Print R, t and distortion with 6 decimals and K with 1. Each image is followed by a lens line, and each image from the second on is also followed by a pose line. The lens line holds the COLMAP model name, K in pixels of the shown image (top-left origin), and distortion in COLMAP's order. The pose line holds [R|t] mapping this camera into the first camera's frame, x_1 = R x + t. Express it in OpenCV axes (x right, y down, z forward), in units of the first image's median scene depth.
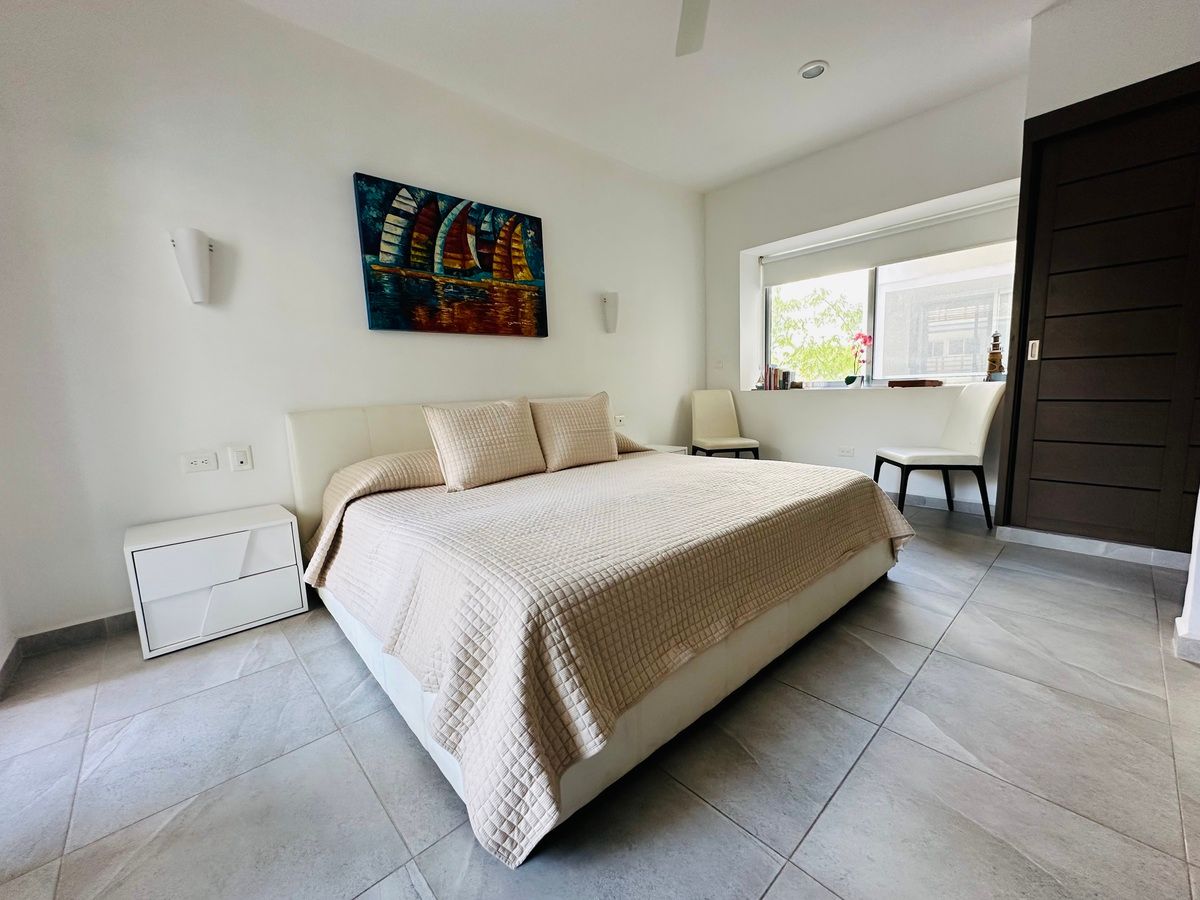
lens RADIAL K [[476.1, 0, 600.4], [0, 476.1, 450.6], [0, 0, 1]] dist [-0.003889, 0.000963]
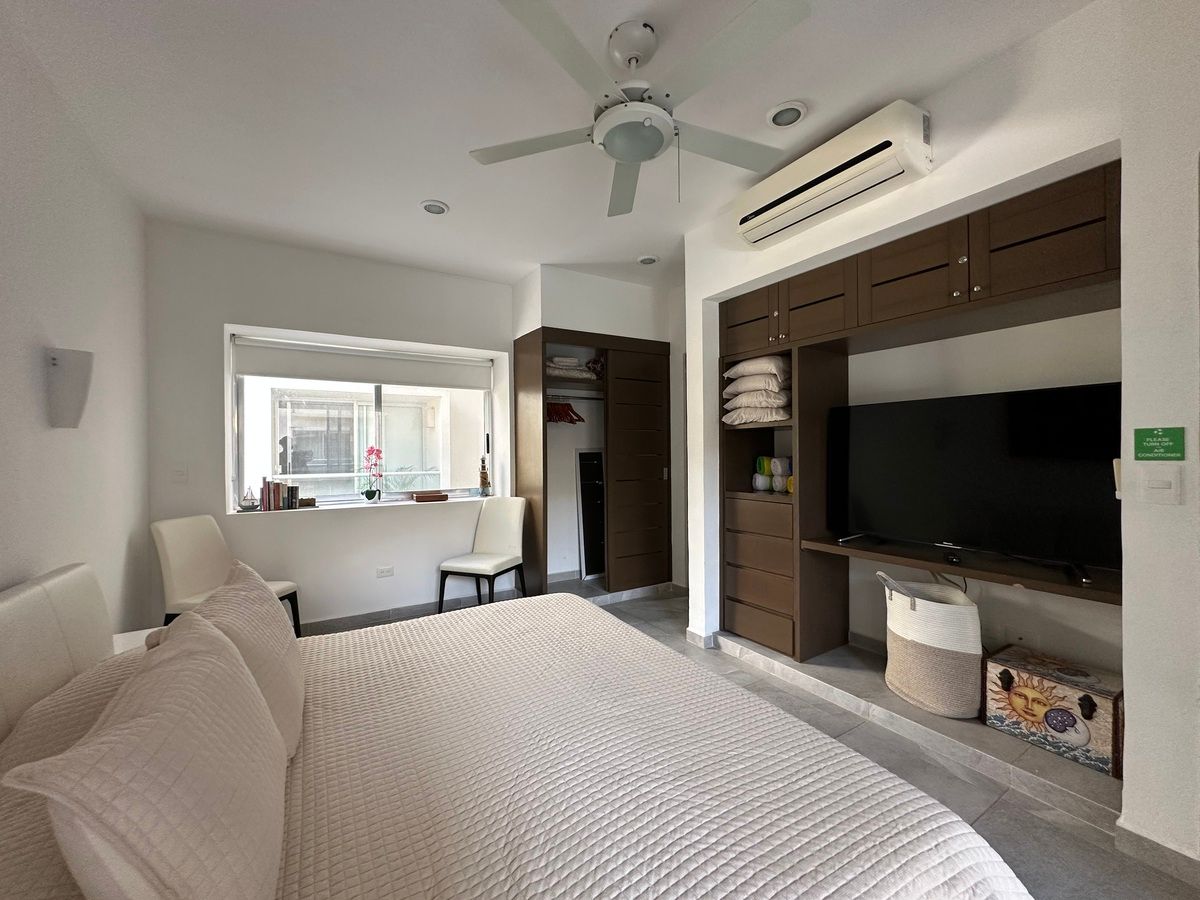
lens RADIAL K [[476.1, 0, 599.2], [0, 476.1, 450.4], [0, 0, 1]] dist [-0.003889, 0.000963]
pose [[0.196913, 0.036092, 0.979756, -0.425118], [0.128671, 0.989727, -0.062320, -0.157768], [-0.971941, 0.138337, 0.190246, 0.482777]]
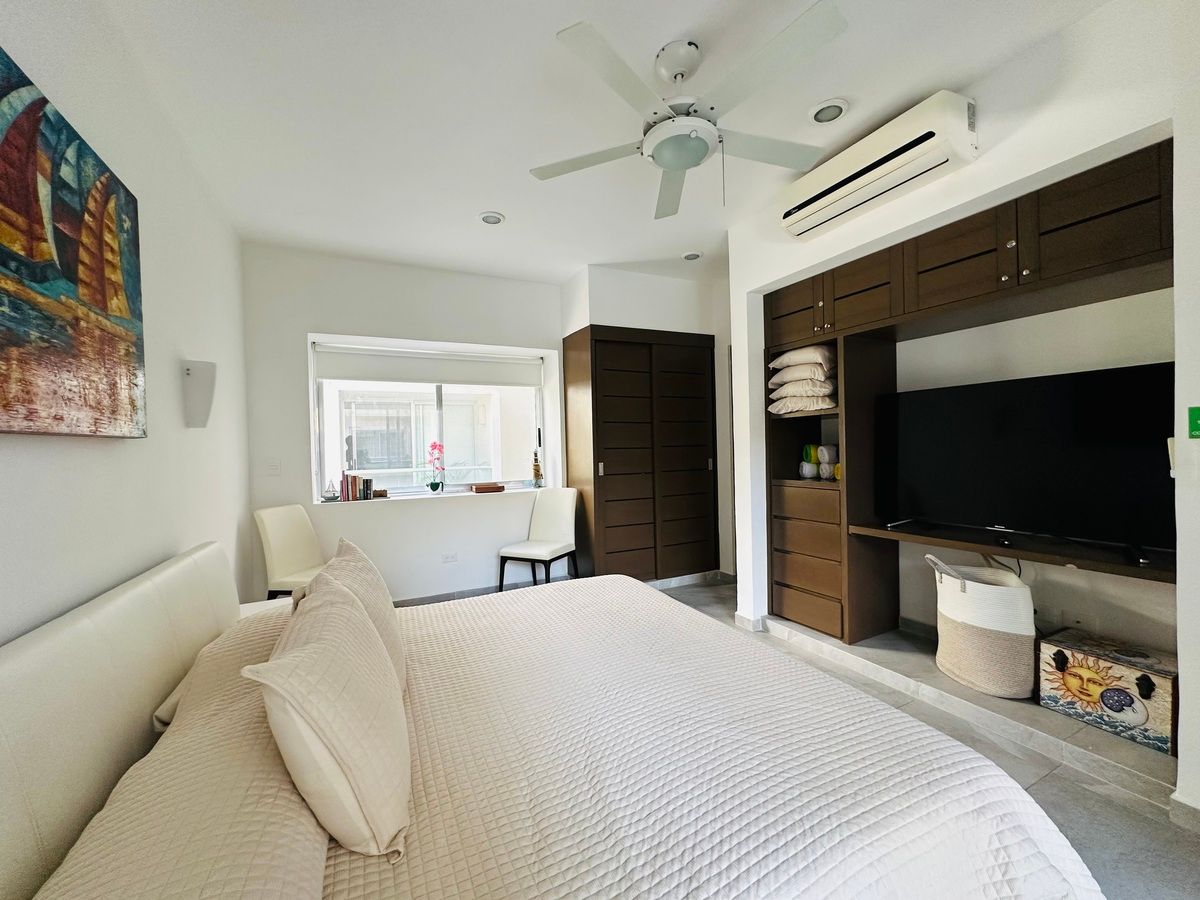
lens RADIAL K [[476.1, 0, 600.3], [0, 476.1, 450.4], [0, 0, 1]] dist [-0.003889, 0.000963]
pose [[0.282011, 0.021880, 0.959161, -0.481019], [0.138471, 0.988344, -0.063259, -0.148381], [-0.949366, 0.150656, 0.275695, 0.486616]]
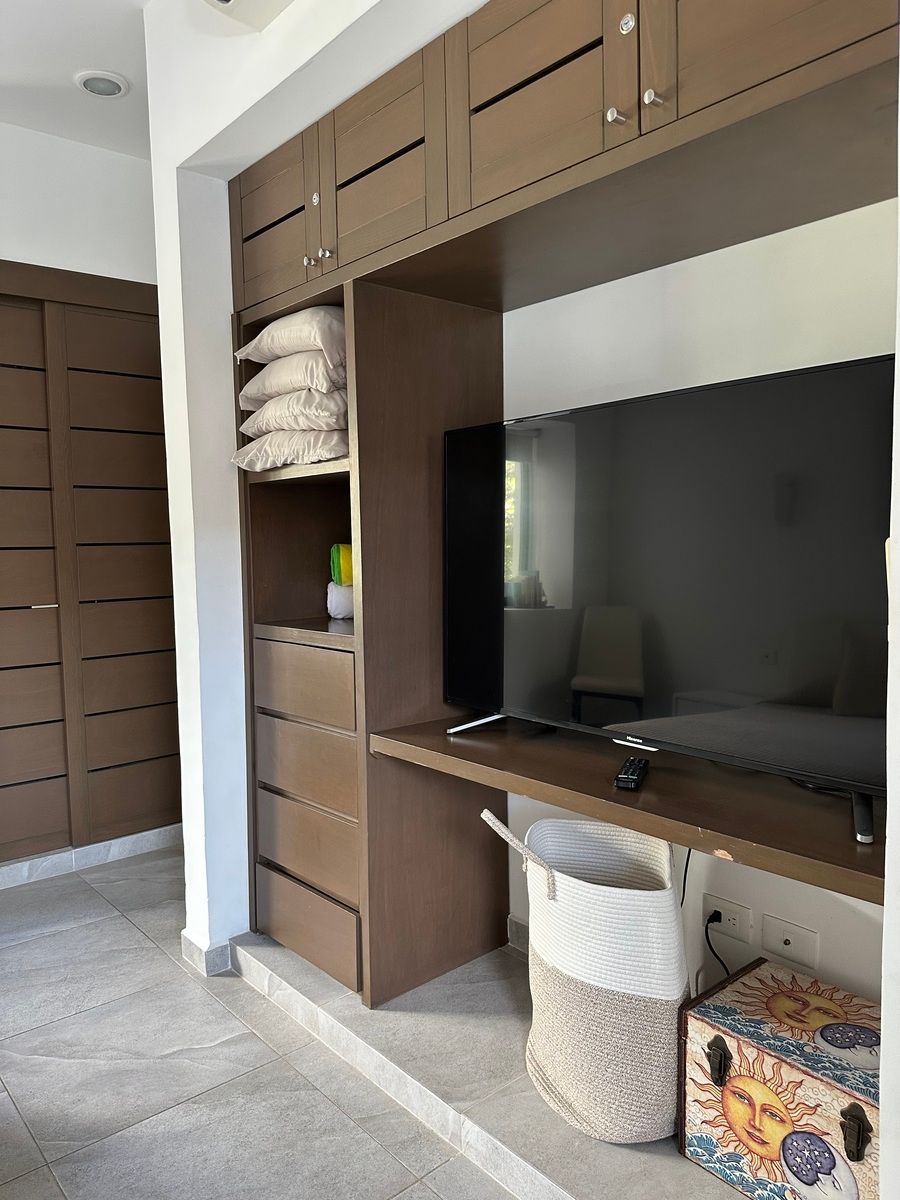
lens RADIAL K [[849.3, 0, 446.2], [0, 849.3, 596.7], [0, 0, 1]] dist [0.030341, -0.038433]
pose [[0.038602, -0.036976, 0.998570, -0.159905], [0.147454, 0.988586, 0.030906, -0.122516], [-0.988315, 0.146050, 0.043613, 0.201410]]
